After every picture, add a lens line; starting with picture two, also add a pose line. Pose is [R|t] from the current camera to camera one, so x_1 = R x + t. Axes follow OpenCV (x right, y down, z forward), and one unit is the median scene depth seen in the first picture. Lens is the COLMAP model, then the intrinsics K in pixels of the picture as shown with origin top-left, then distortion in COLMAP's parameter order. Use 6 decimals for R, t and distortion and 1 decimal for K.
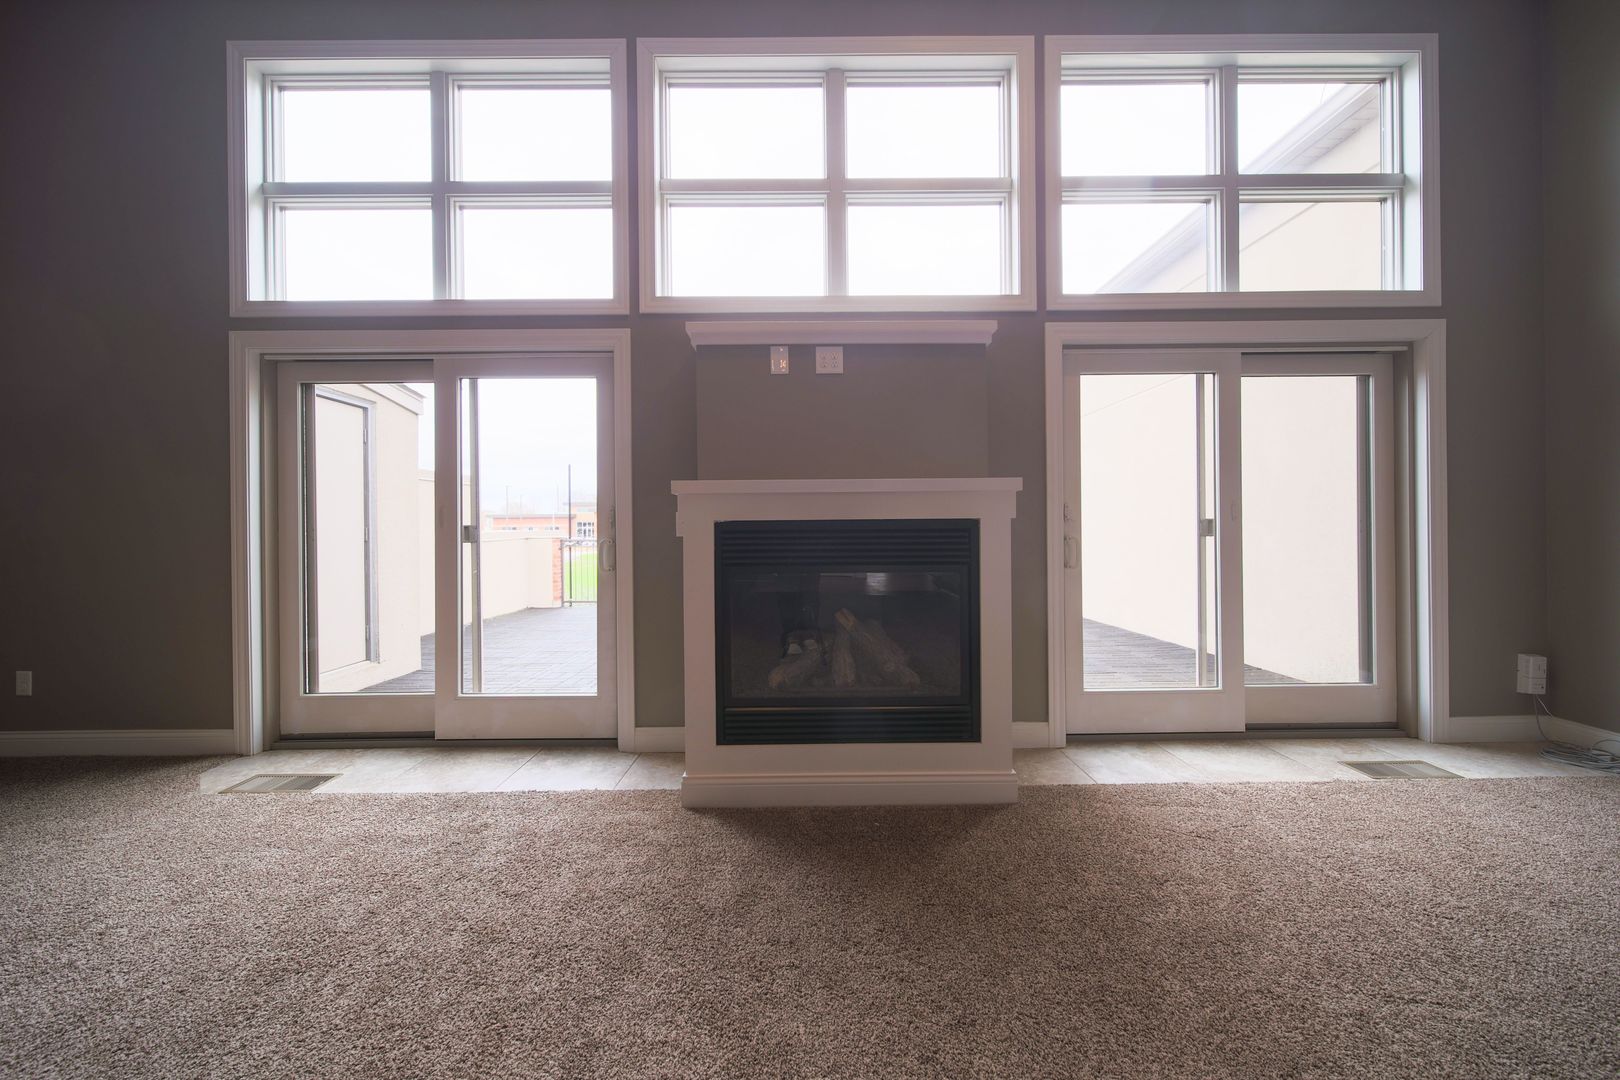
lens RADIAL K [[601.6, 0, 811.2], [0, 601.6, 530.5], [0, 0, 1]] dist [-0.001976, -0.000930]
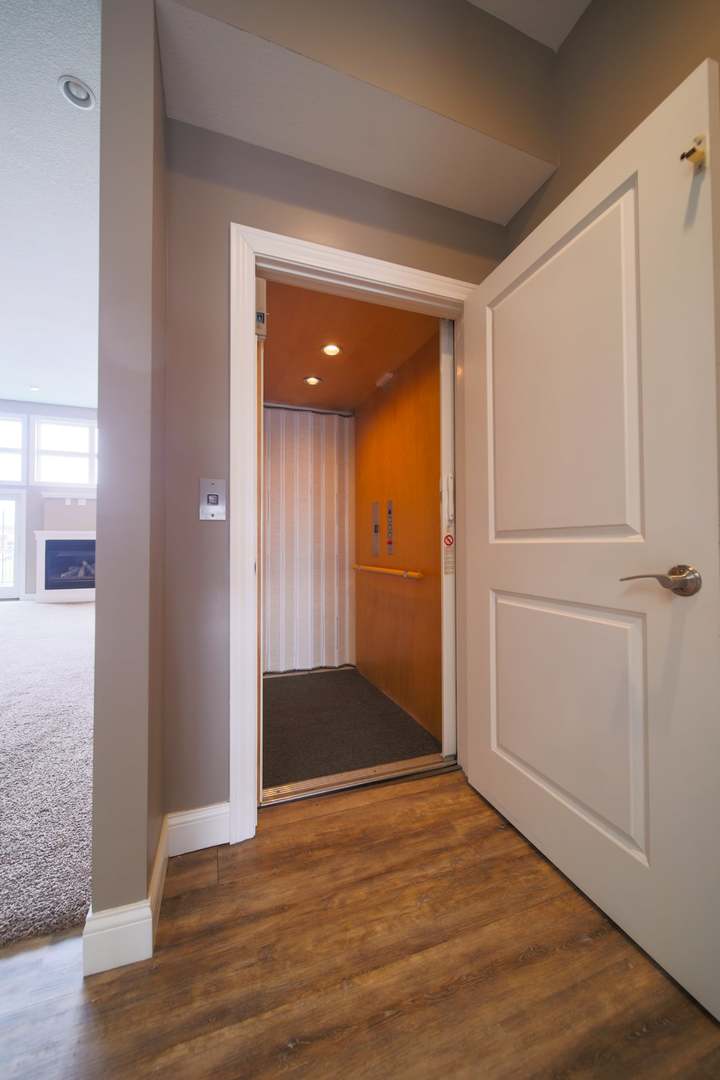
lens RADIAL K [[401.0, 0, 355.7], [0, 401.0, 539.3], [0, 0, 1]] dist [-0.001976, -0.000930]
pose [[0.939127, 0.011847, 0.343365, 0.796878], [-0.004361, 0.999736, -0.022568, 0.030195], [-0.343541, 0.019697, 0.938931, -2.104024]]
